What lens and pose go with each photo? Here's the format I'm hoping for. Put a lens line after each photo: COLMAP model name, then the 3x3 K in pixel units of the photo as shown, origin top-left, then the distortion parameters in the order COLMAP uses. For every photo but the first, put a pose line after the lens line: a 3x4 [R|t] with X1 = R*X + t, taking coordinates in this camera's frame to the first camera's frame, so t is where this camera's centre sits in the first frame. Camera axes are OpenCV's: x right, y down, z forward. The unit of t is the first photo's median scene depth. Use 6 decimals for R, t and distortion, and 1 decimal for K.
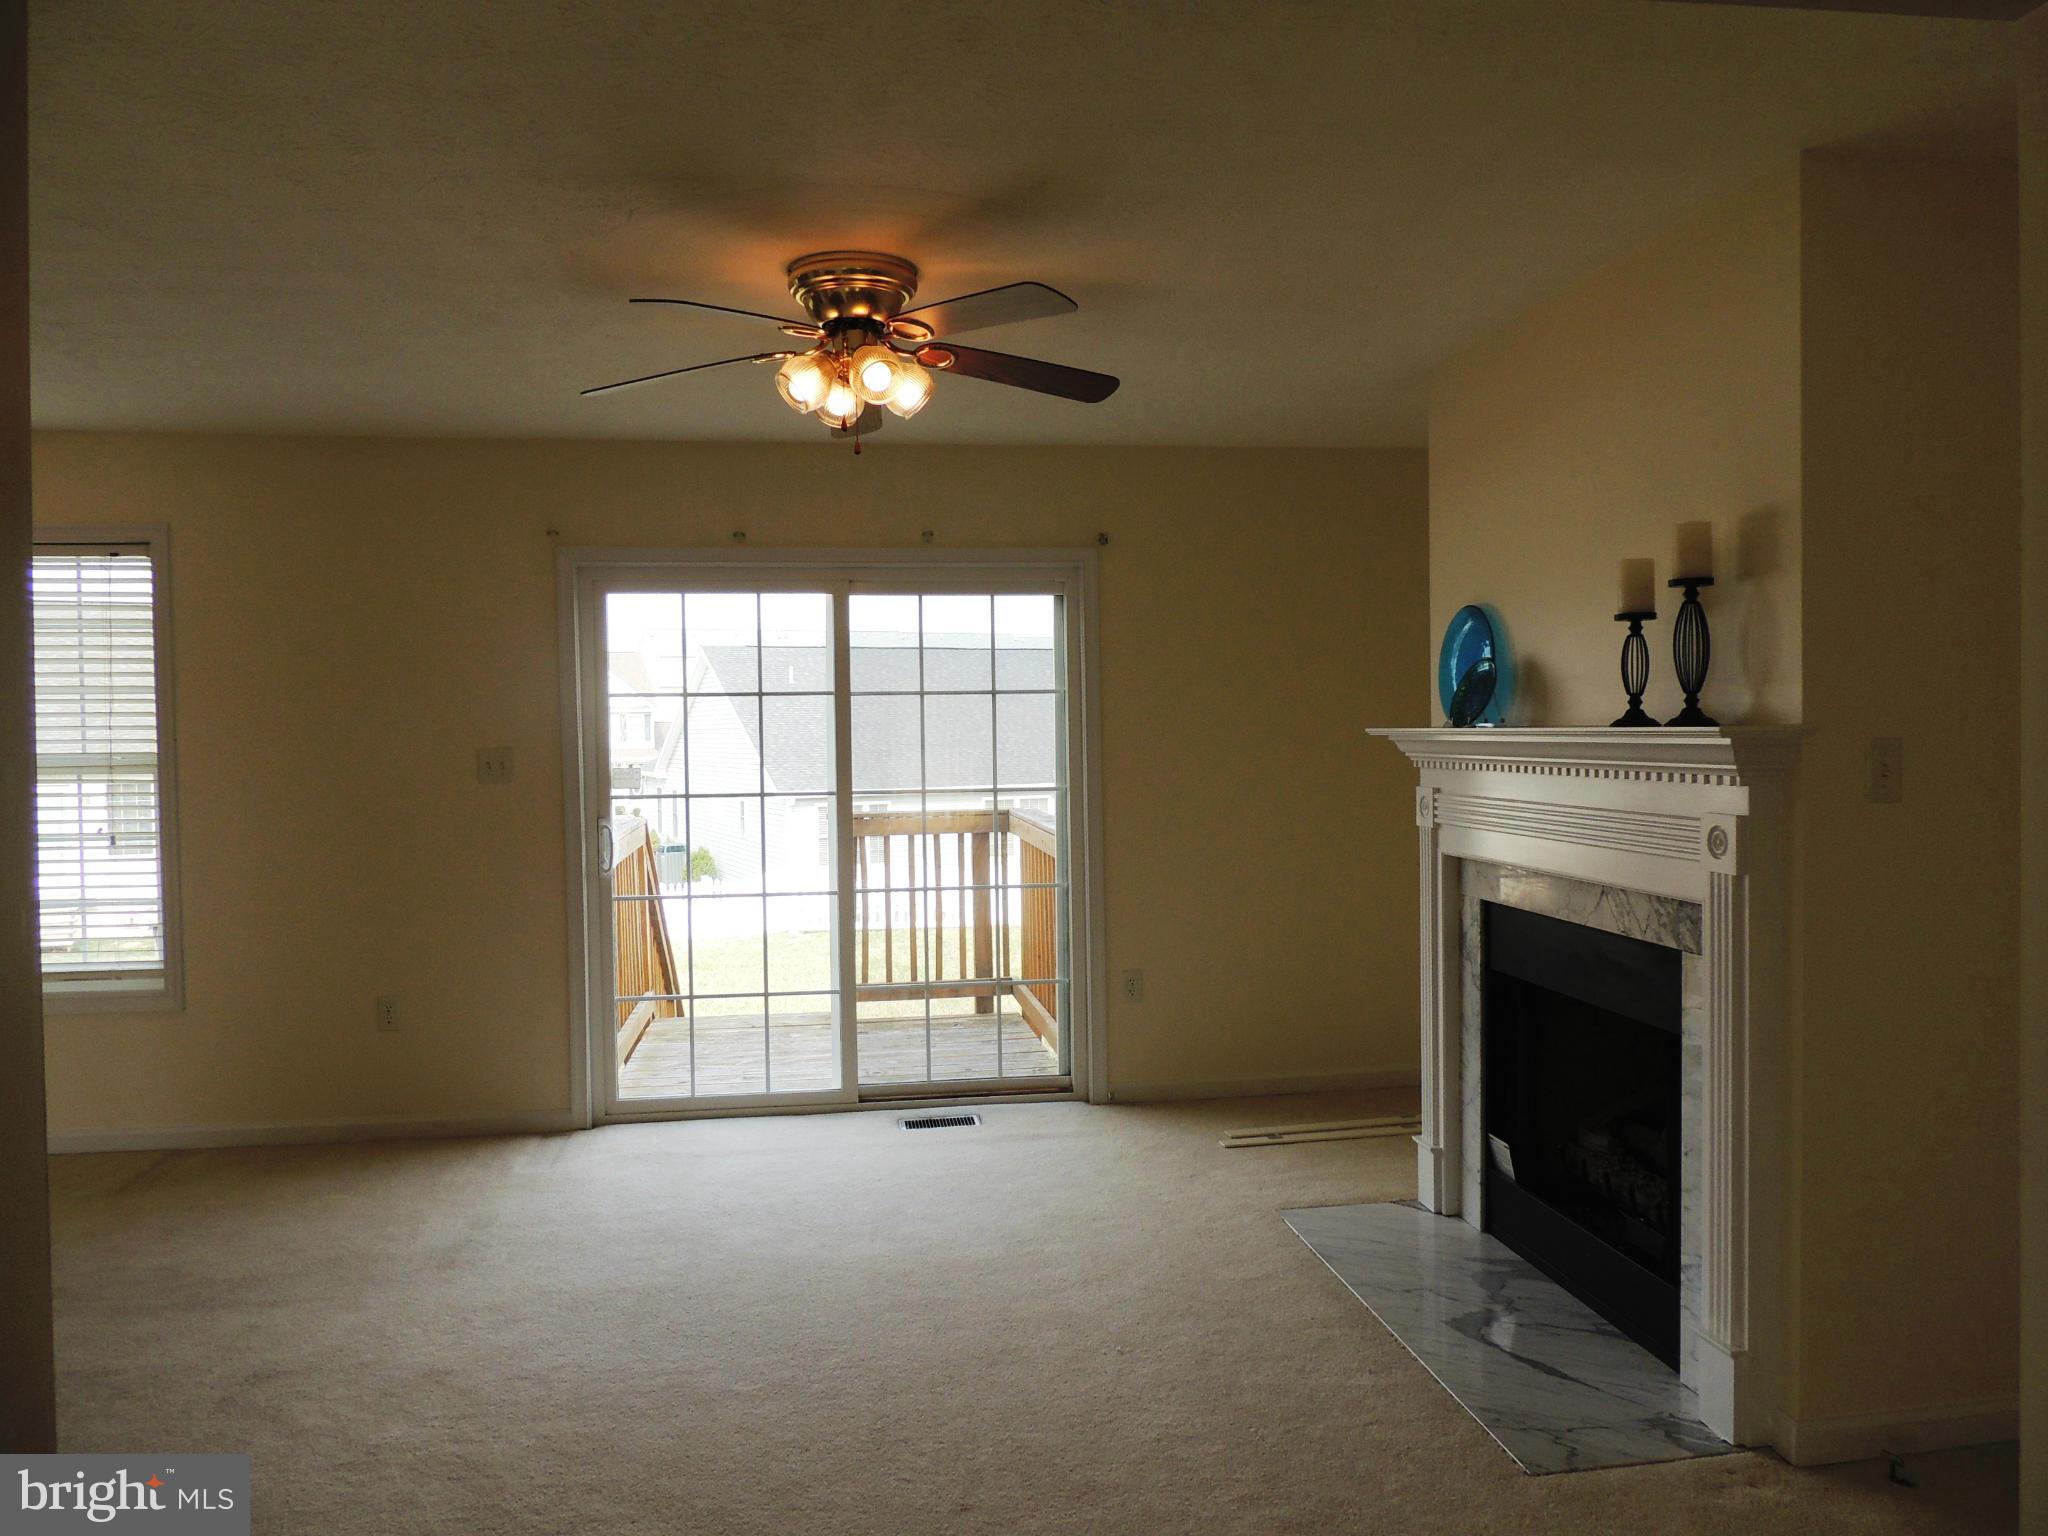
lens RADIAL K [[1437.4, 0, 1022.5], [0, 1437.4, 772.9], [0, 0, 1]] dist [-0.032551, 0.007414]
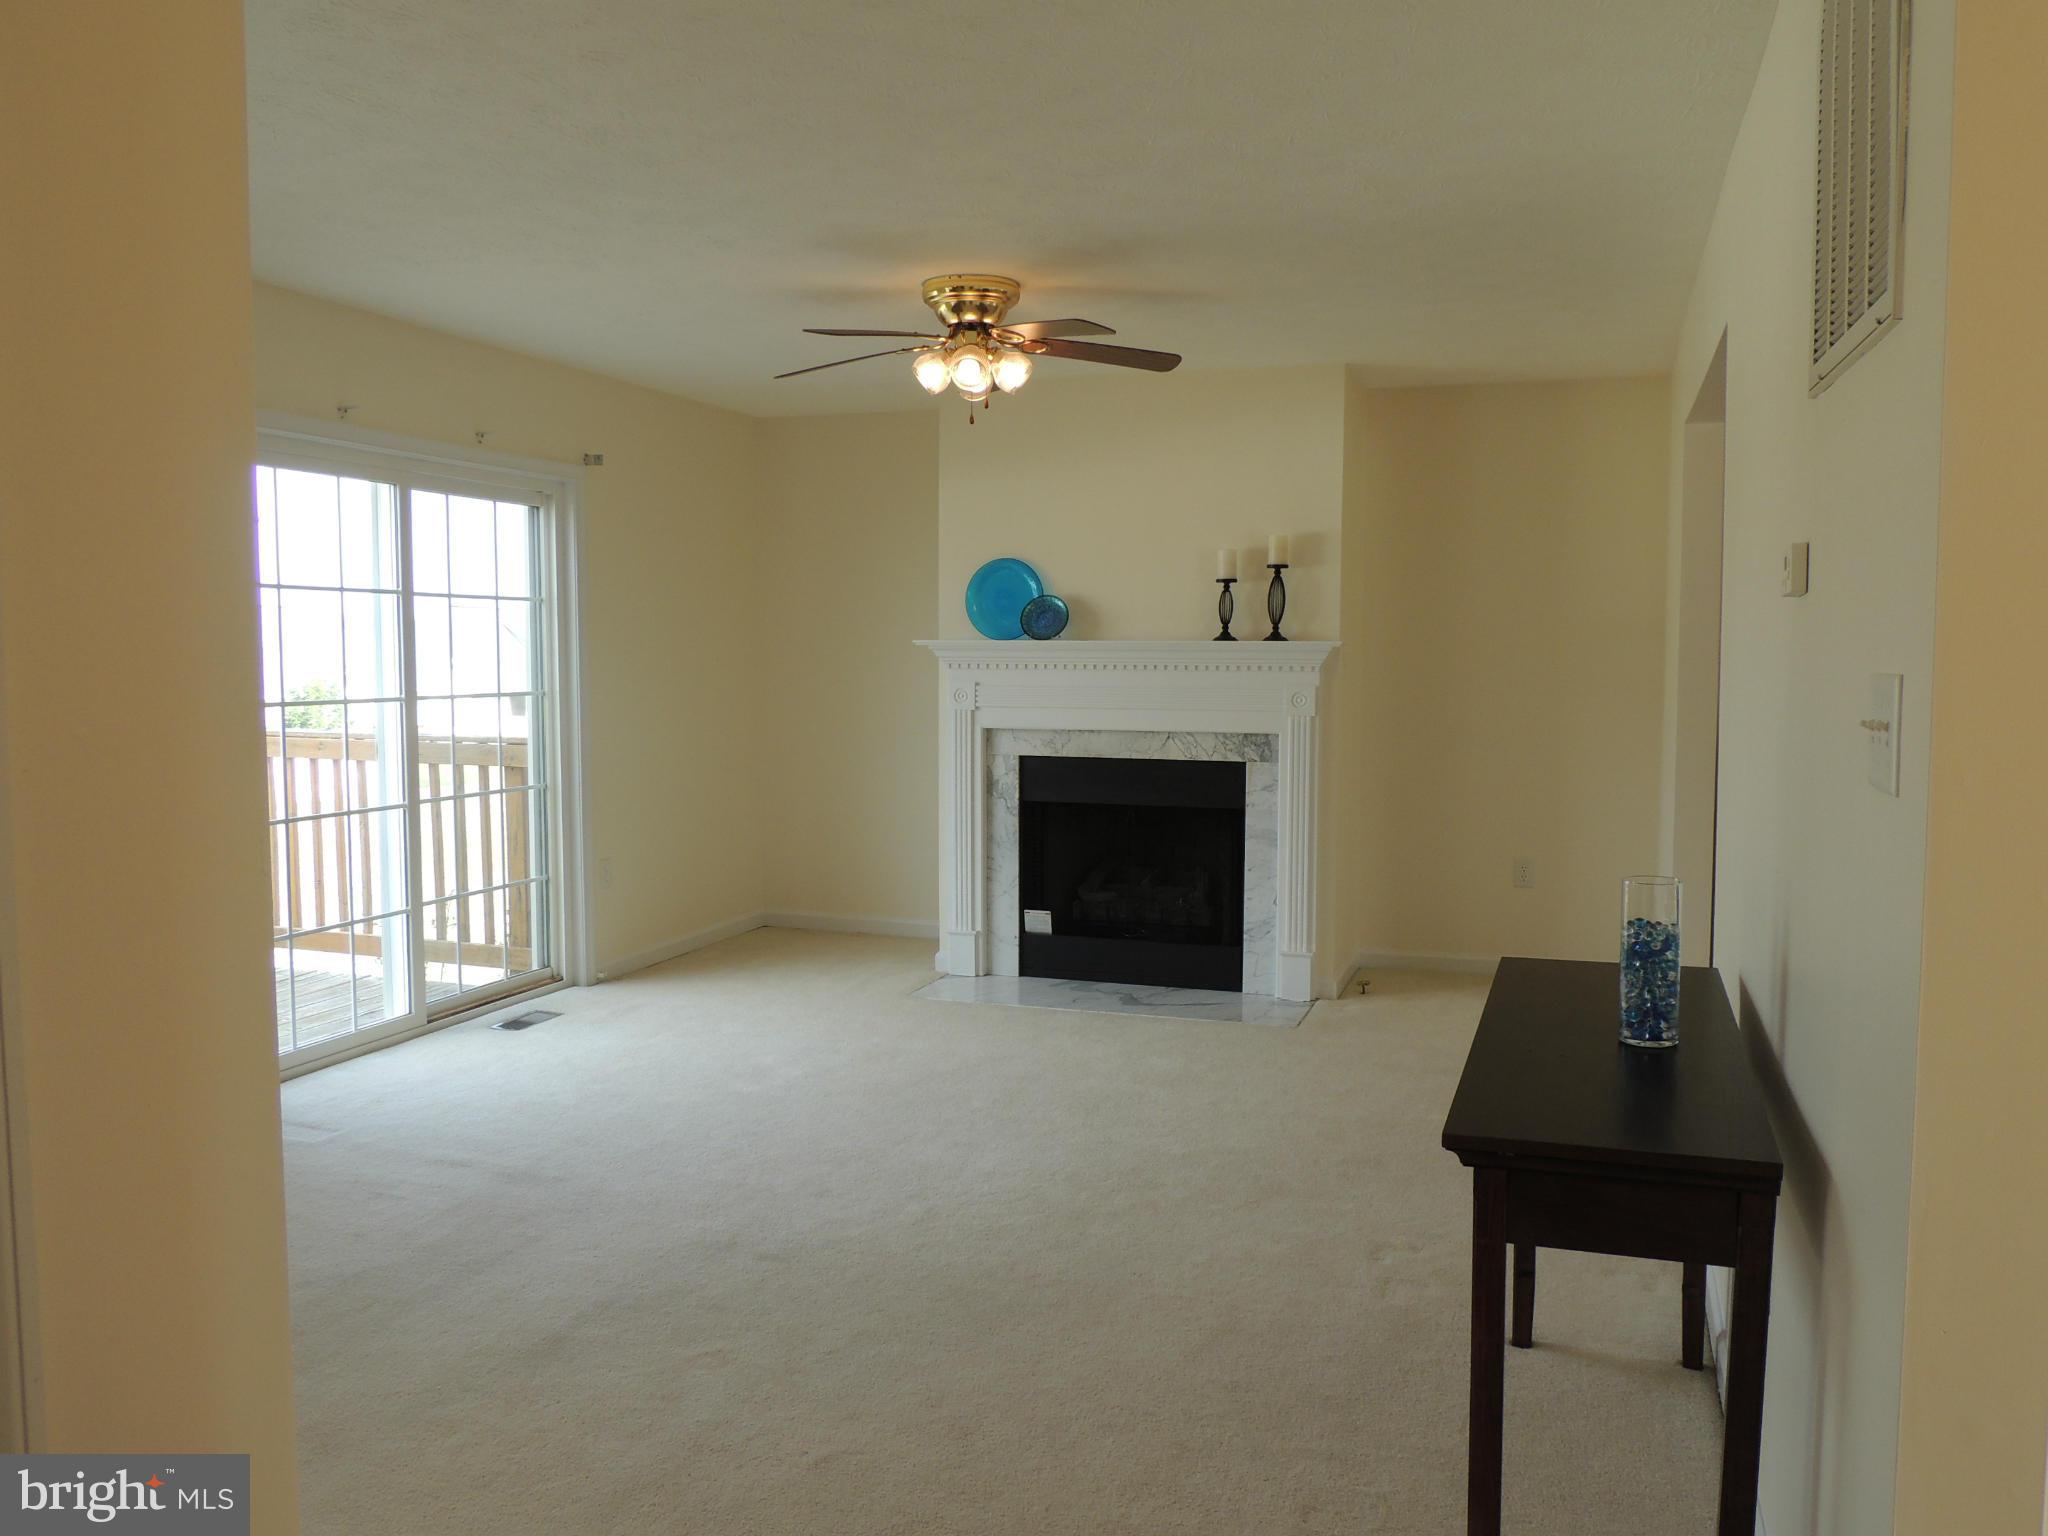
lens RADIAL K [[1600.6, 0, 1021.1], [0, 1600.6, 761.1], [0, 0, 1]] dist [-0.021958, 0.005517]
pose [[0.472212, -0.048798, 0.880133, -1.217367], [0.015843, 0.998775, 0.046875, 0.016870], [-0.881343, -0.008191, 0.472406, 0.215513]]
